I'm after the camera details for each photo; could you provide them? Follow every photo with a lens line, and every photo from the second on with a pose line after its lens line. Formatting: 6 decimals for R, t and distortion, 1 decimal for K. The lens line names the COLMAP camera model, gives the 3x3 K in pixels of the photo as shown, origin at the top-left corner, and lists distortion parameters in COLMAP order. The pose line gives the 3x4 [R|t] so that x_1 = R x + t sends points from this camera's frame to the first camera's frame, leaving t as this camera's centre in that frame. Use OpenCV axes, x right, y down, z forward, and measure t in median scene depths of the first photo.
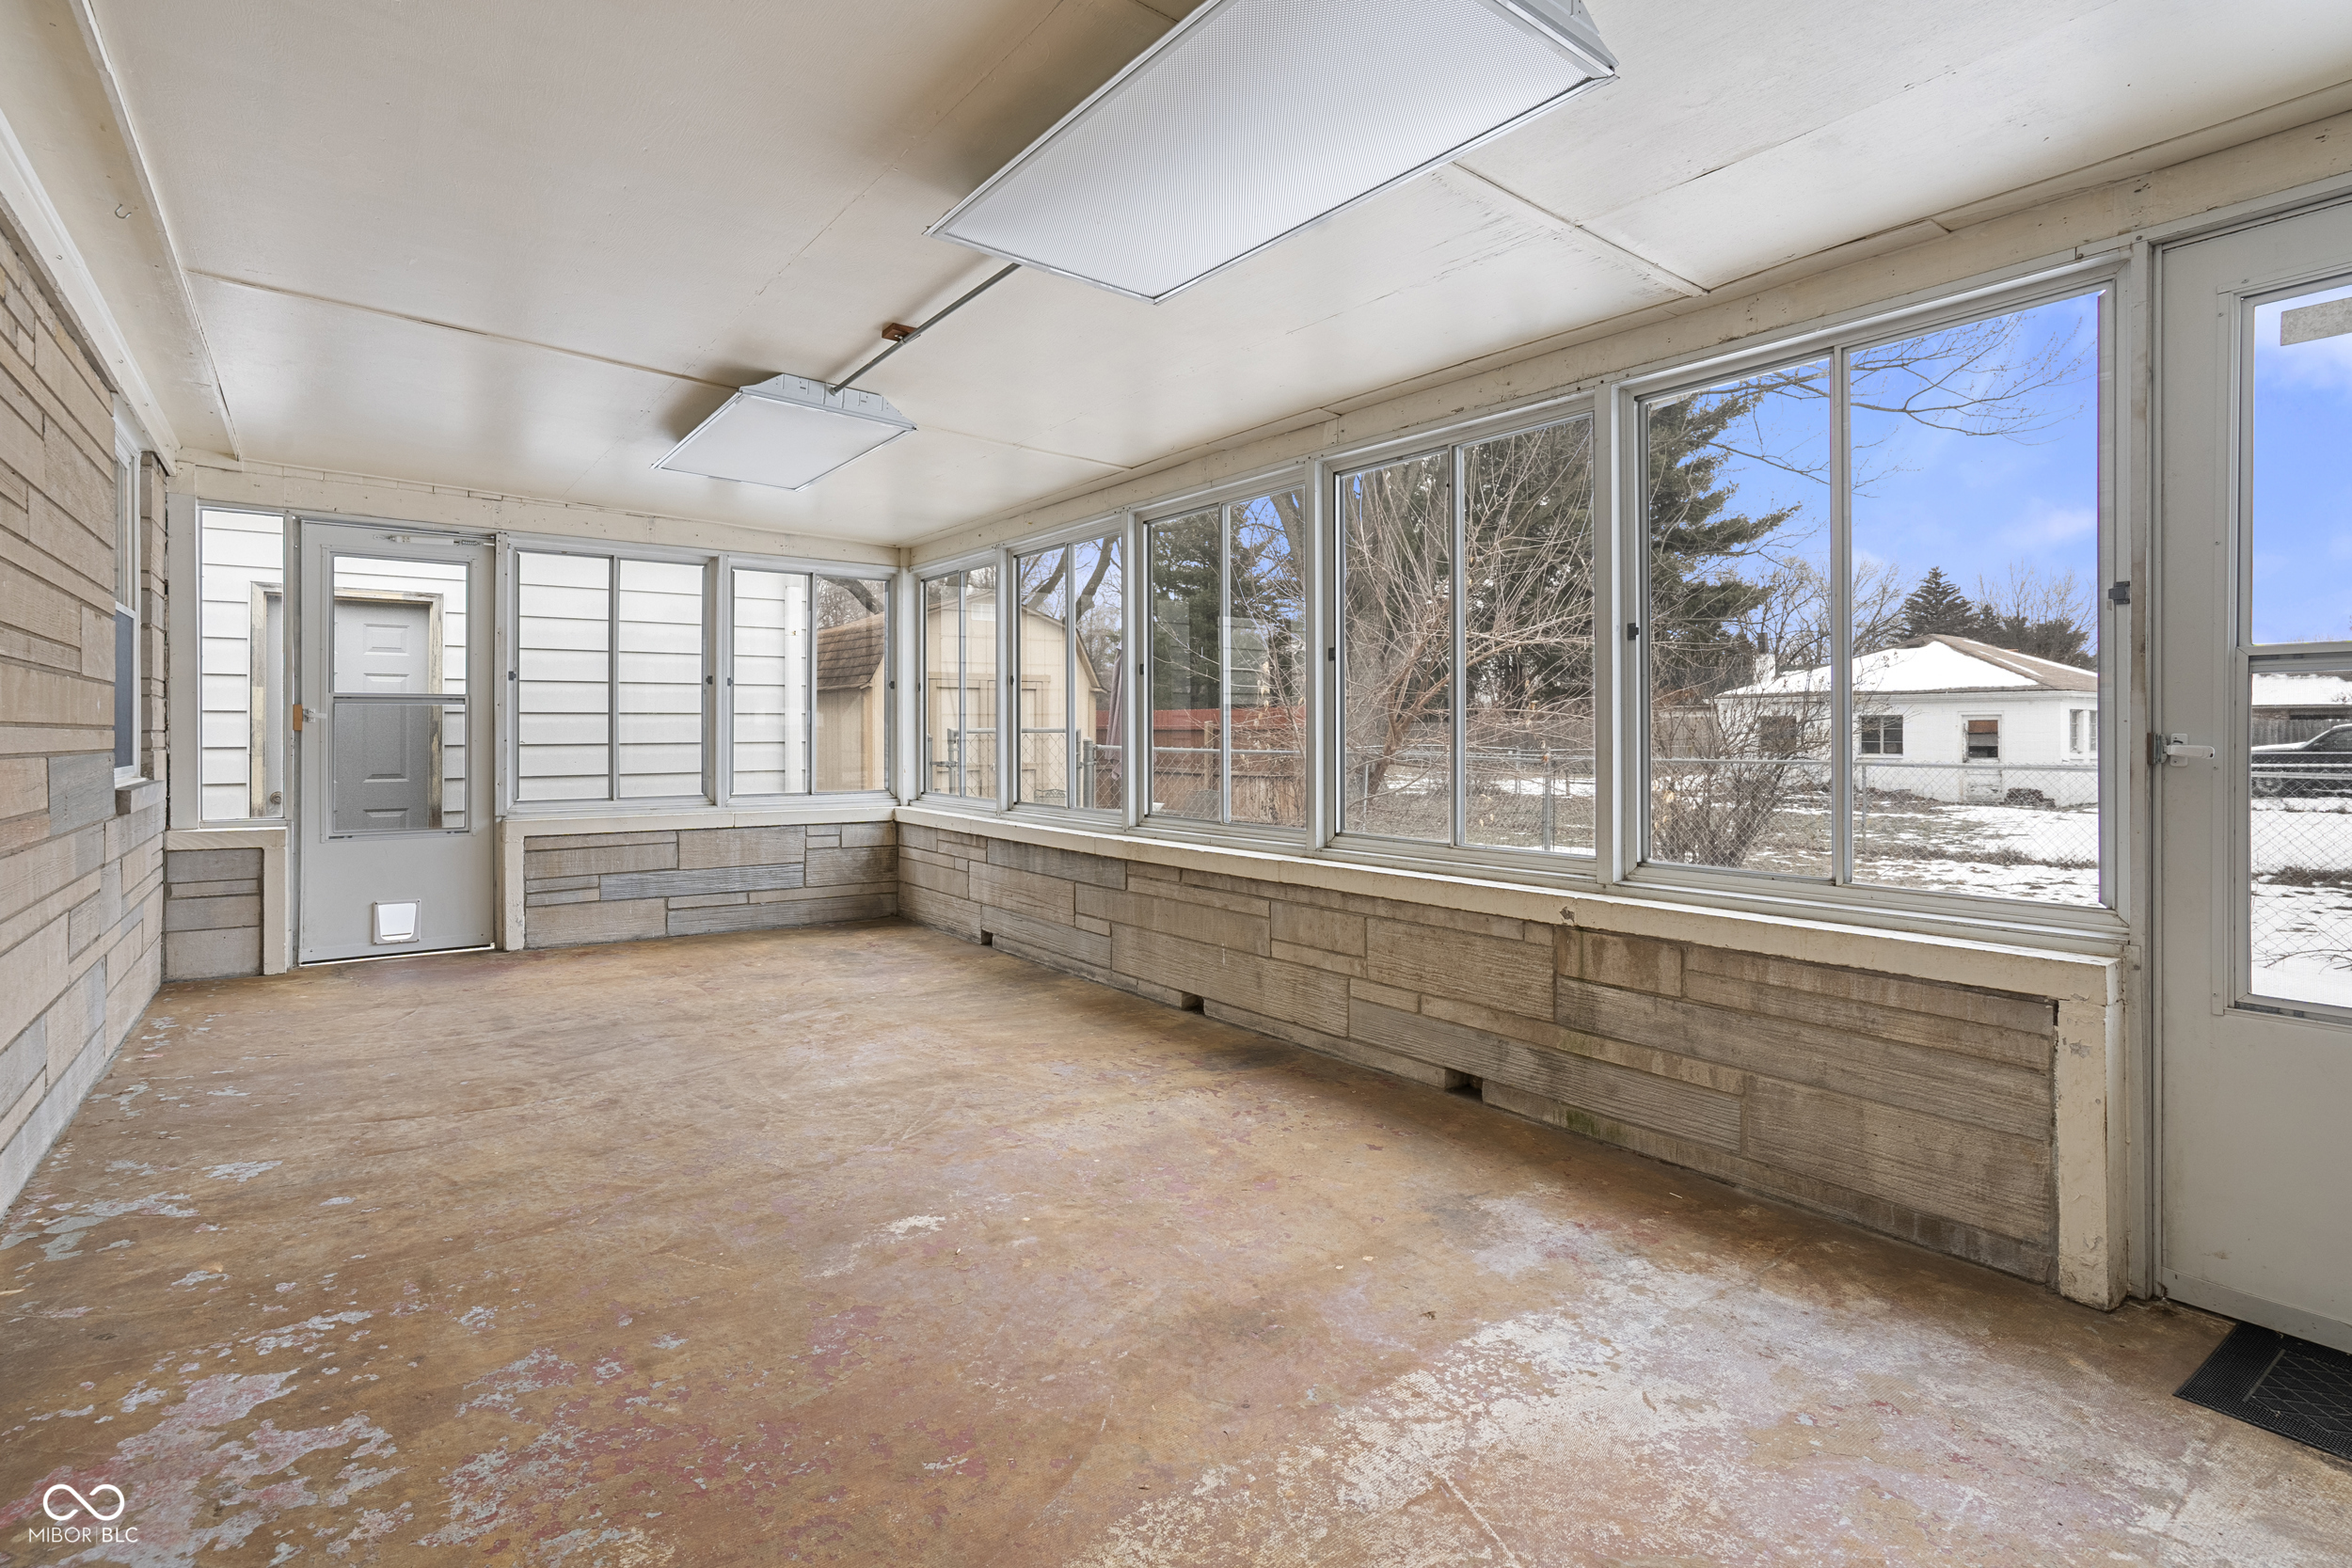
lens RADIAL K [[1124.6, 0, 1173.4], [0, 1124.6, 724.5], [0, 0, 1]] dist [-0.035008, 0.023539]
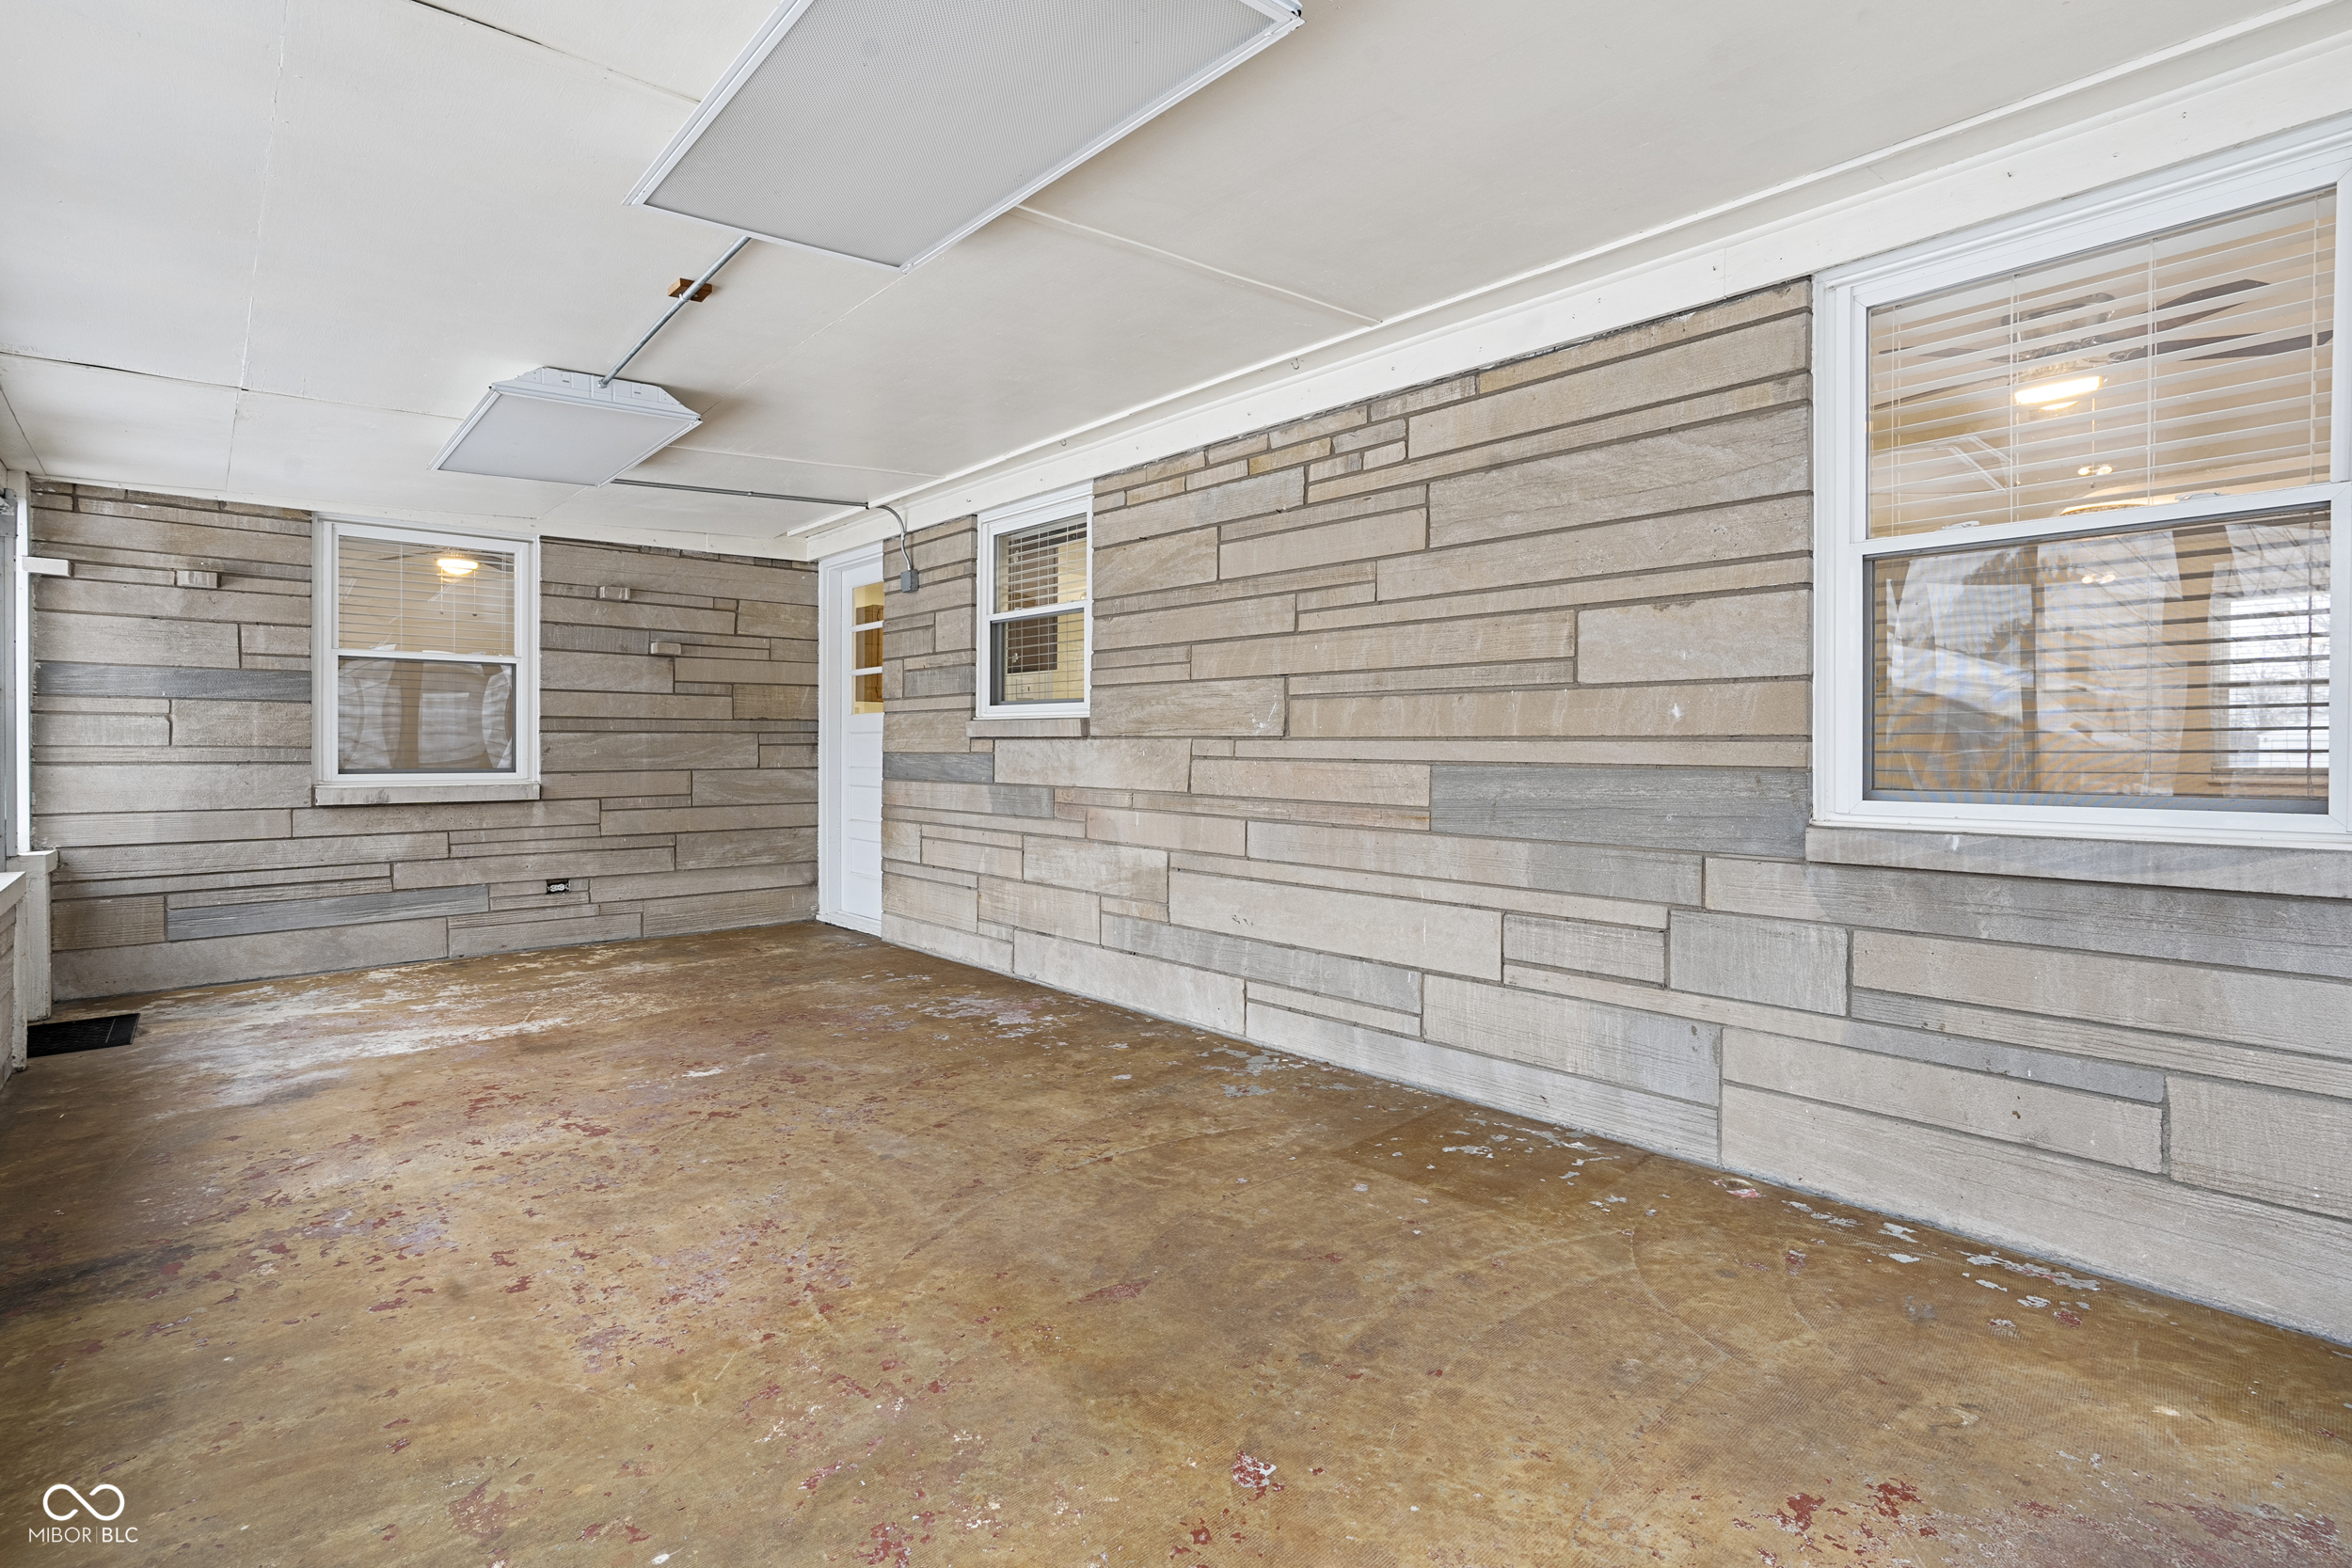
lens RADIAL K [[1124.6, 0, 1177.0], [0, 1124.6, 761.4], [0, 0, 1]] dist [-0.035008, 0.023539]
pose [[-0.997436, -0.002946, -0.071506, -0.573120], [-0.003416, 0.999973, 0.006445, 0.016271], [0.071485, 0.006673, -0.997419, 1.928260]]
